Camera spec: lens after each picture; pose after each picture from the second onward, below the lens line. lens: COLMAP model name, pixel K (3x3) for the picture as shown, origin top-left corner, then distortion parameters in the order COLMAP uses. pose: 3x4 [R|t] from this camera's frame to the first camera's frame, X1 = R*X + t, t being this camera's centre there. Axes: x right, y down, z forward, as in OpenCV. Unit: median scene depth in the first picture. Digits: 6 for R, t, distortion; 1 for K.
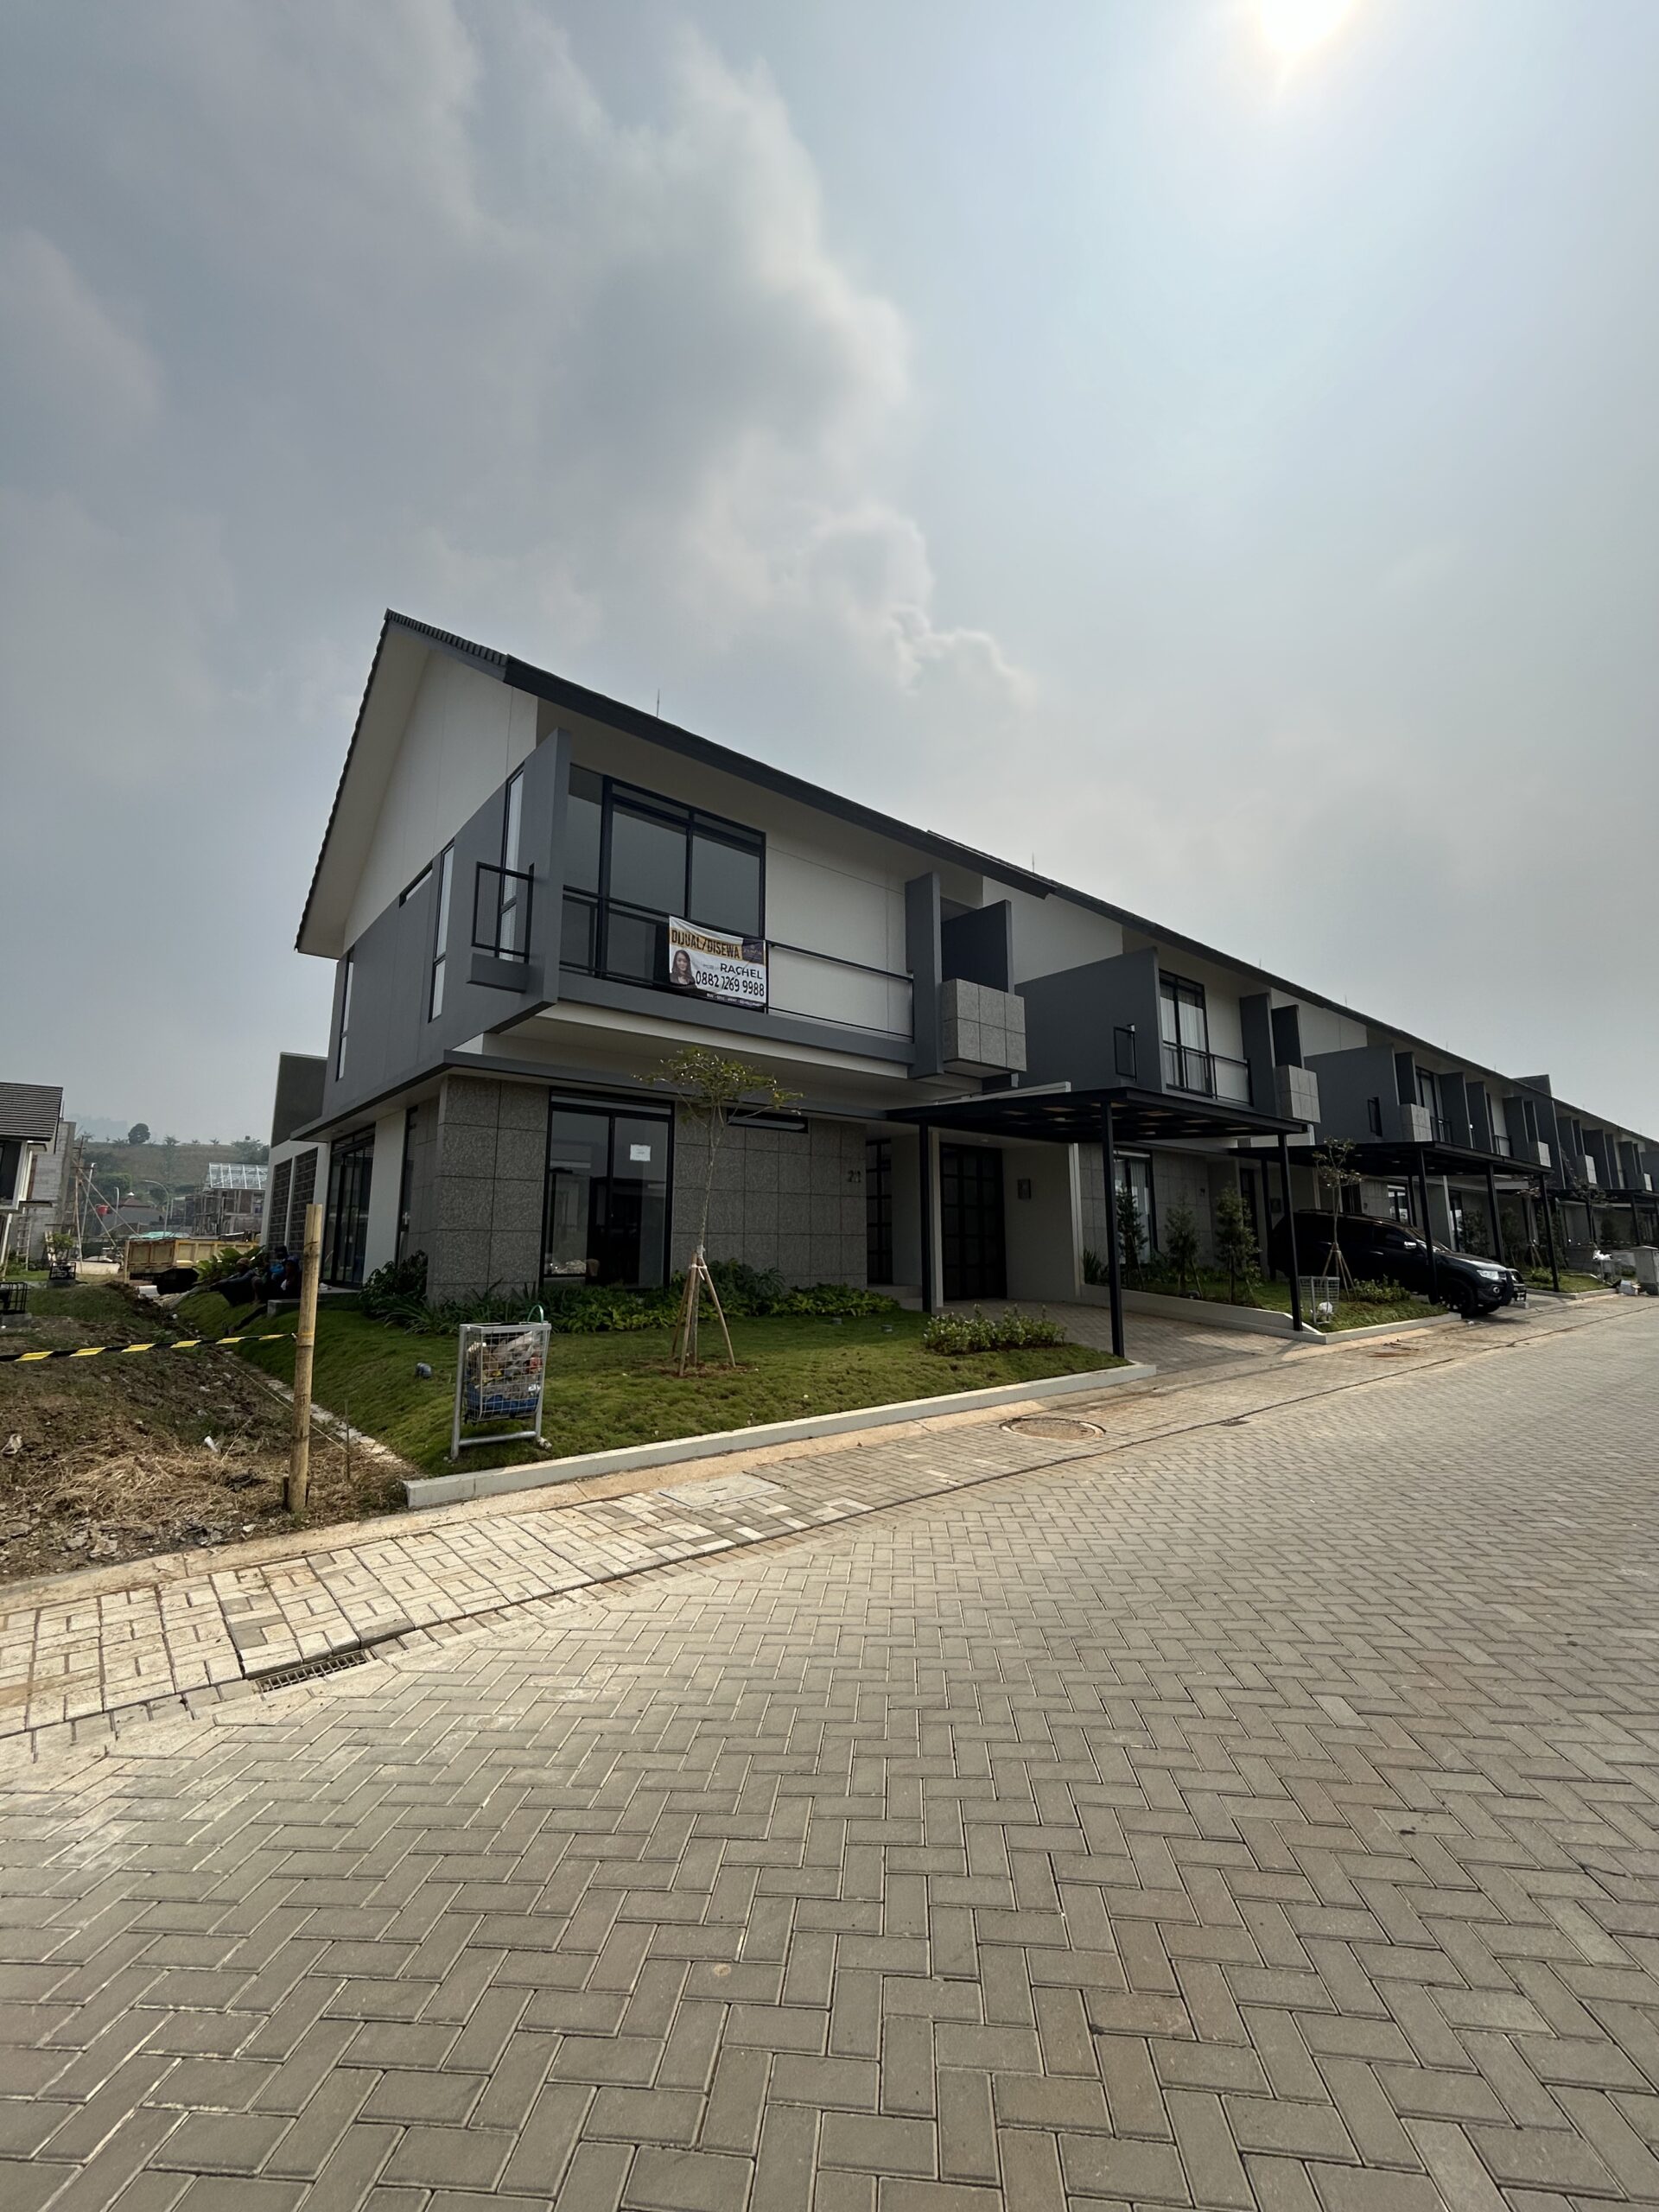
lens RADIAL K [[897.7, 0, 832.9], [0, 897.7, 1098.5], [0, 0, 1]] dist [-0.002646, -0.000595]
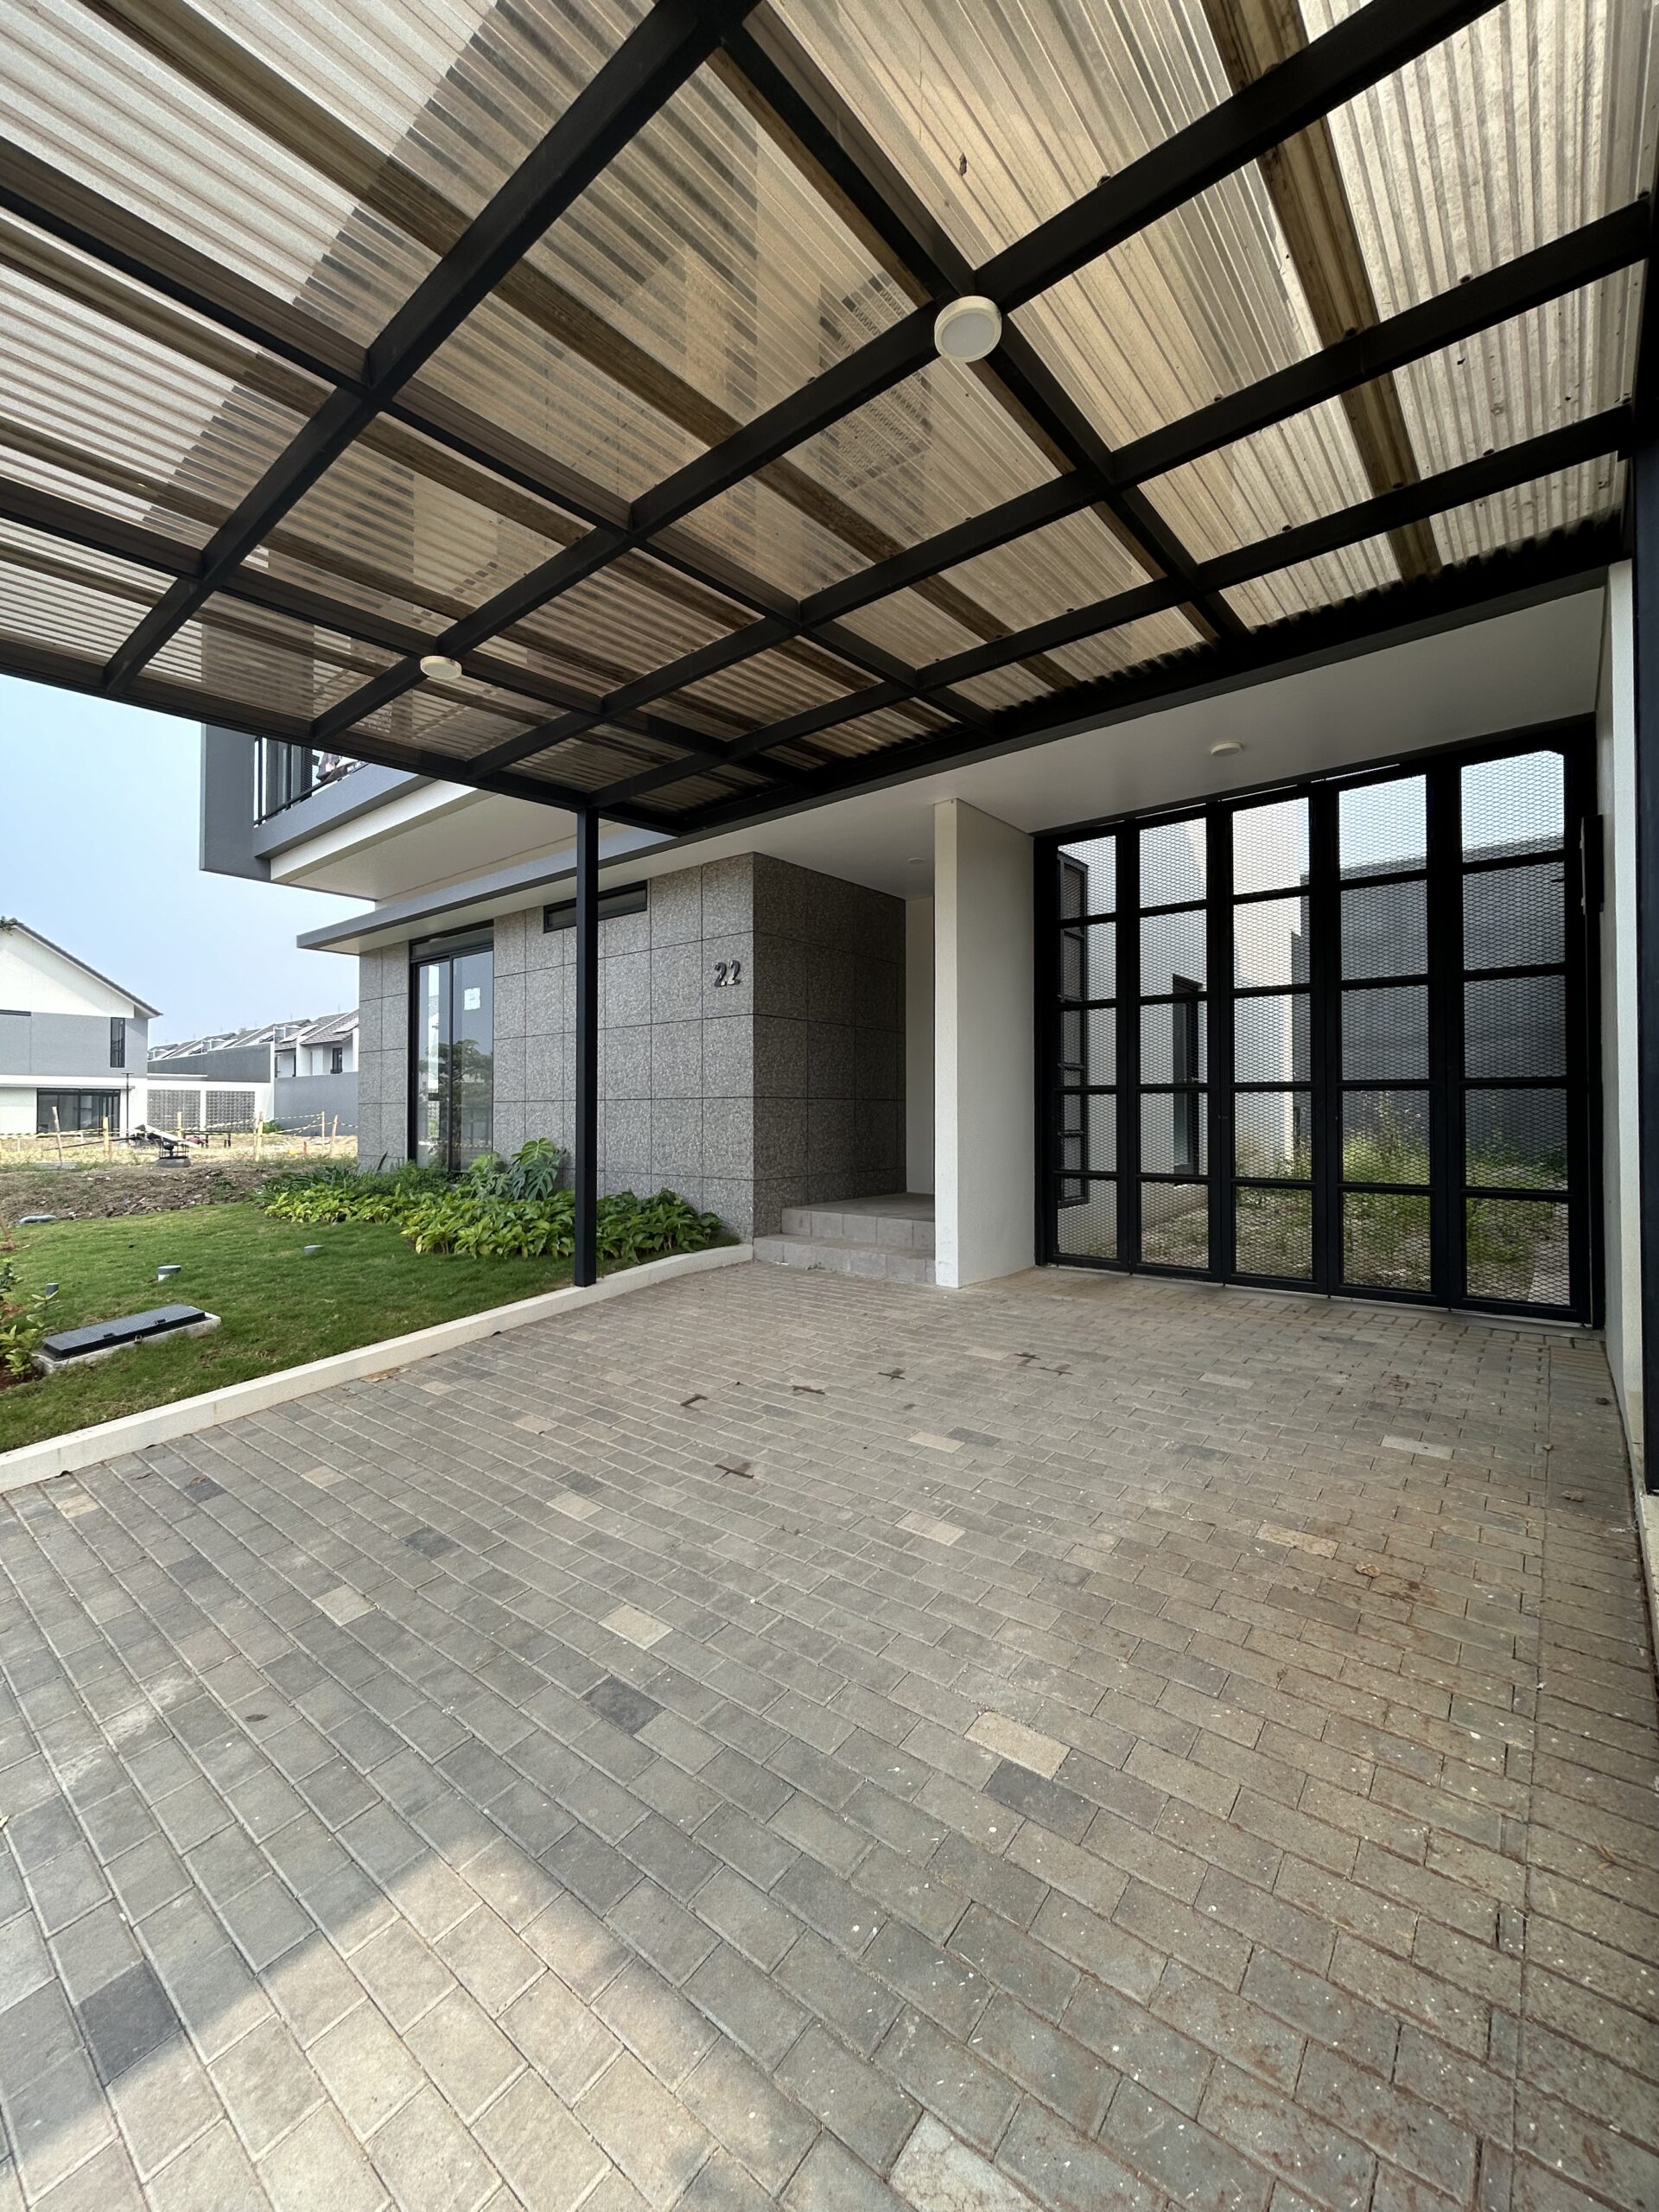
lens RADIAL K [[897.7, 0, 832.9], [0, 897.7, 1098.5], [0, 0, 1]] dist [-0.002646, -0.000595]
pose [[0.195619, -0.010703, -0.980621, 0.607051], [0.171524, 0.984900, 0.023467, 0.182957], [0.965563, -0.172791, 0.194501, 1.161644]]
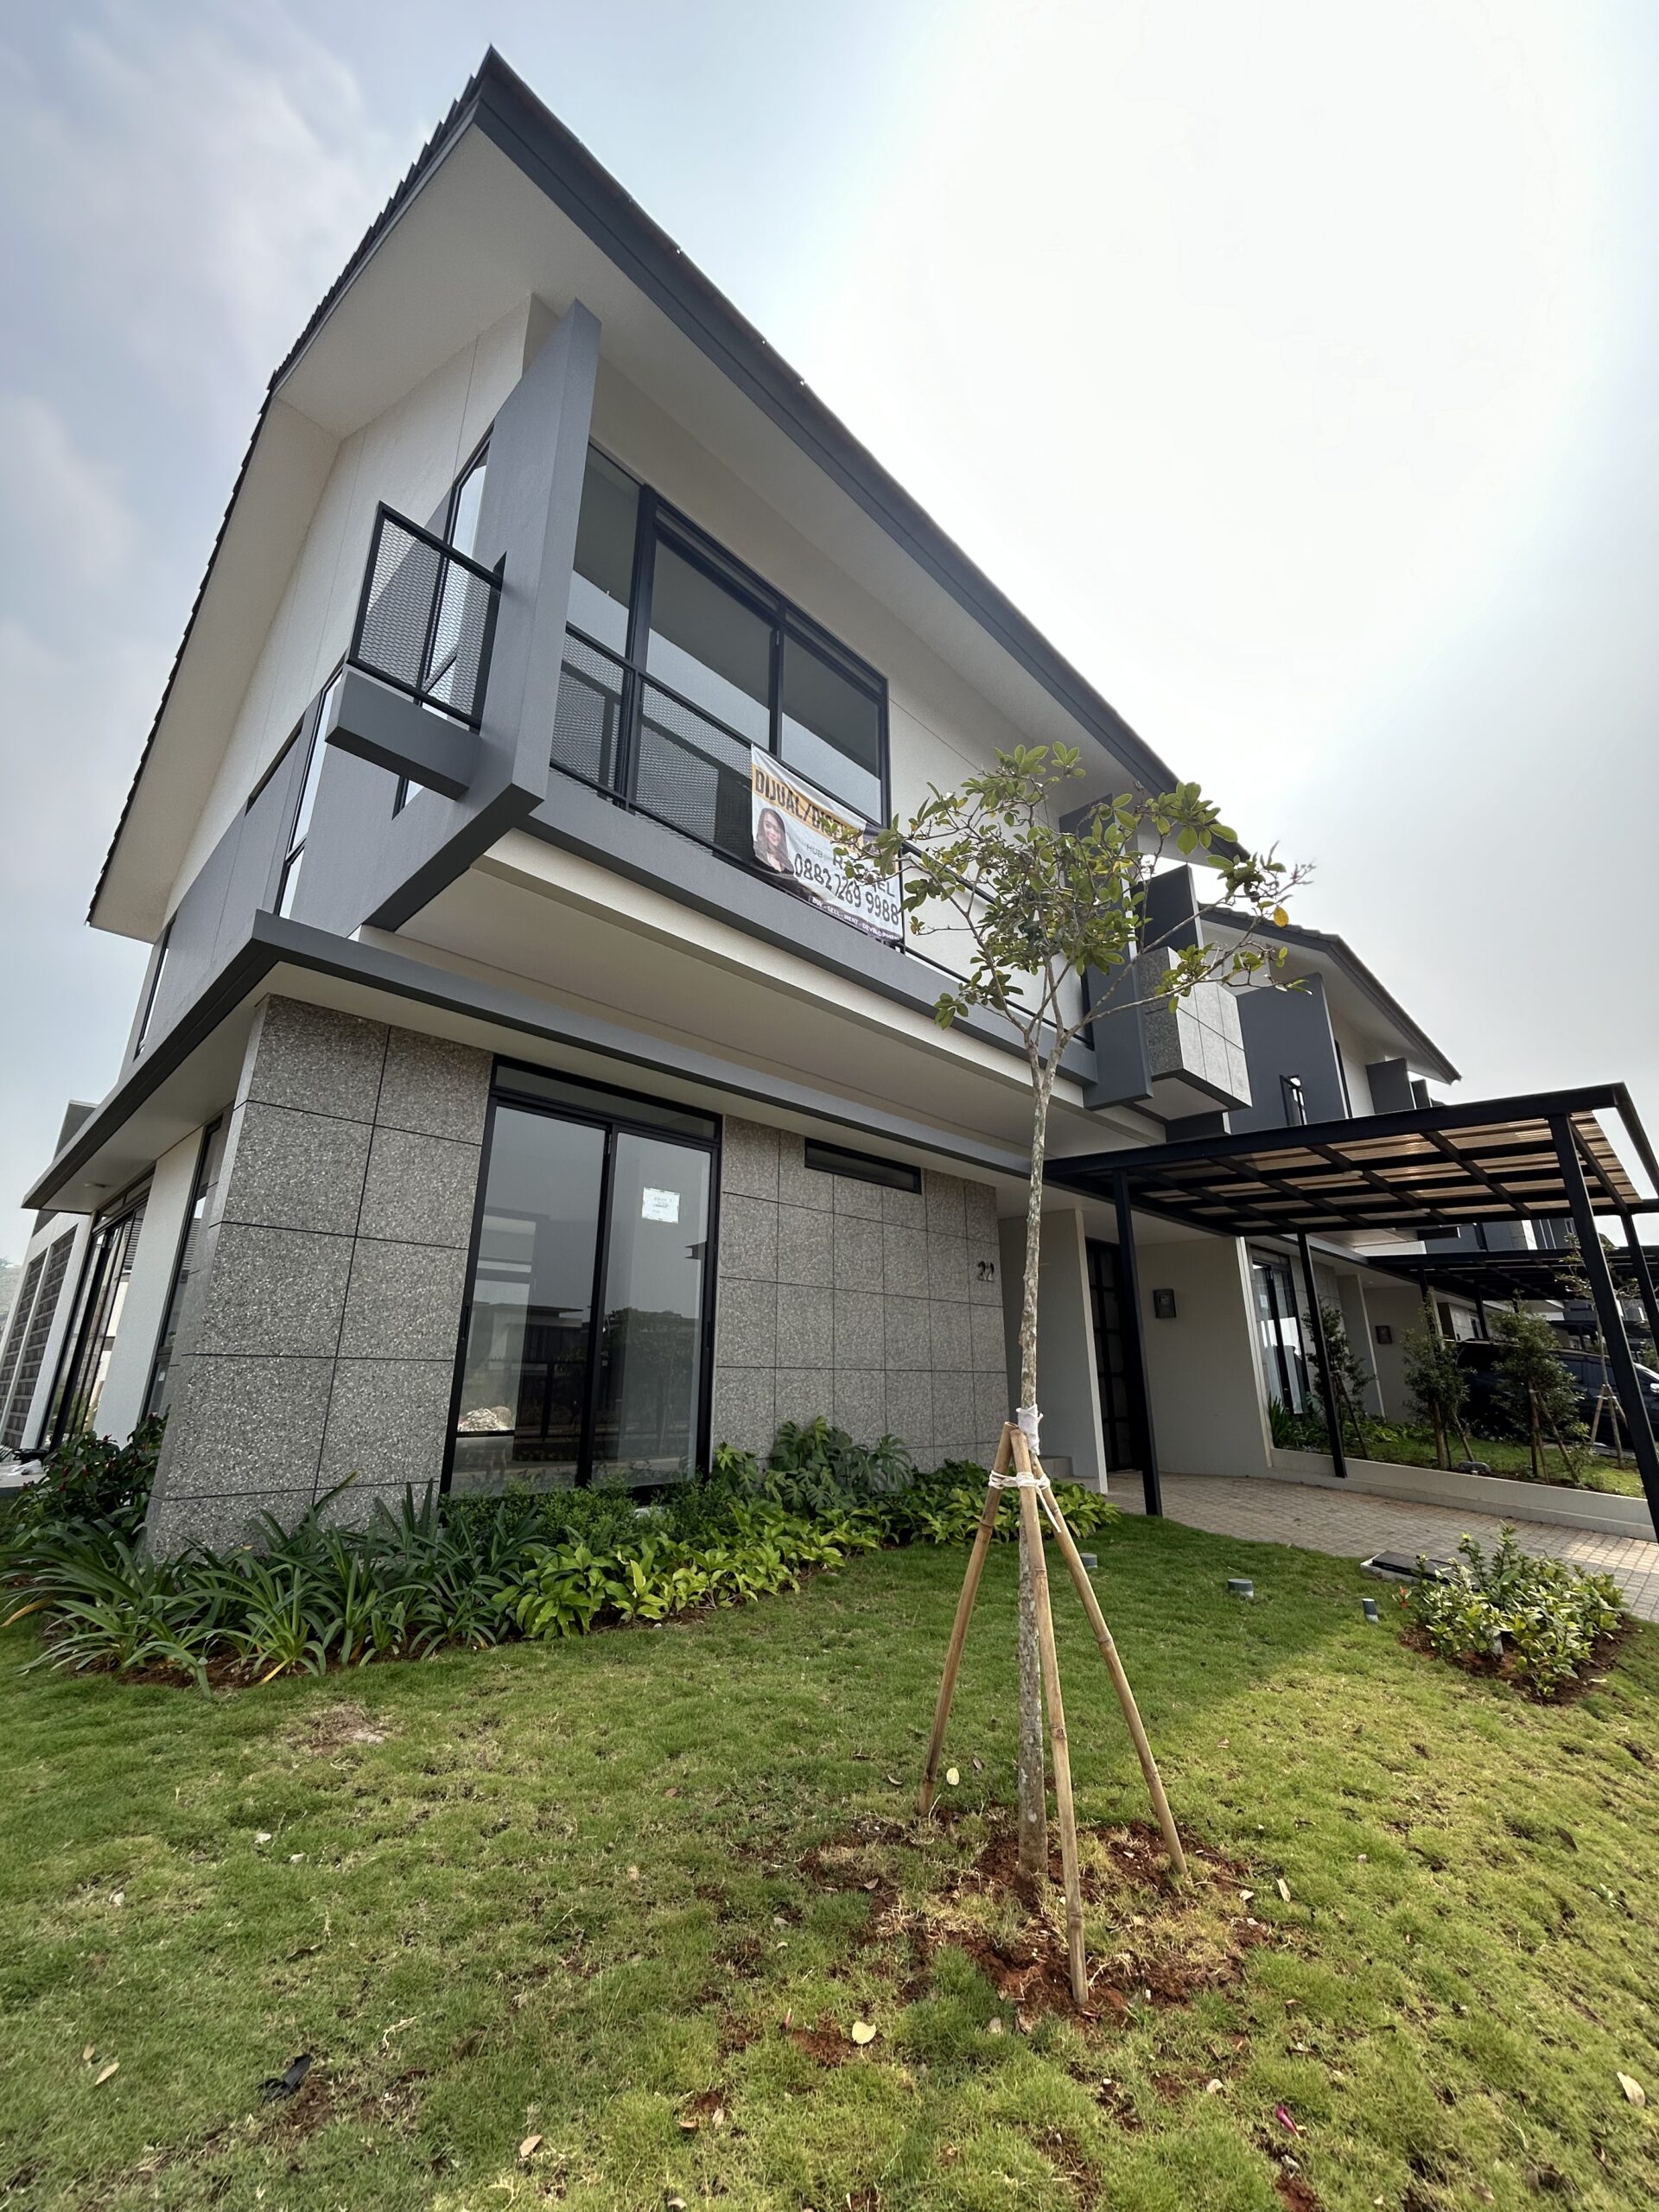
lens RADIAL K [[897.7, 0, 832.9], [0, 897.7, 1098.5], [0, 0, 1]] dist [-0.002646, -0.000595]
pose [[0.994839, 0.031466, 0.096465, -0.171806], [-0.017100, 0.989095, -0.146283, 0.075316], [-0.100016, 0.143879, 0.984528, 0.486114]]
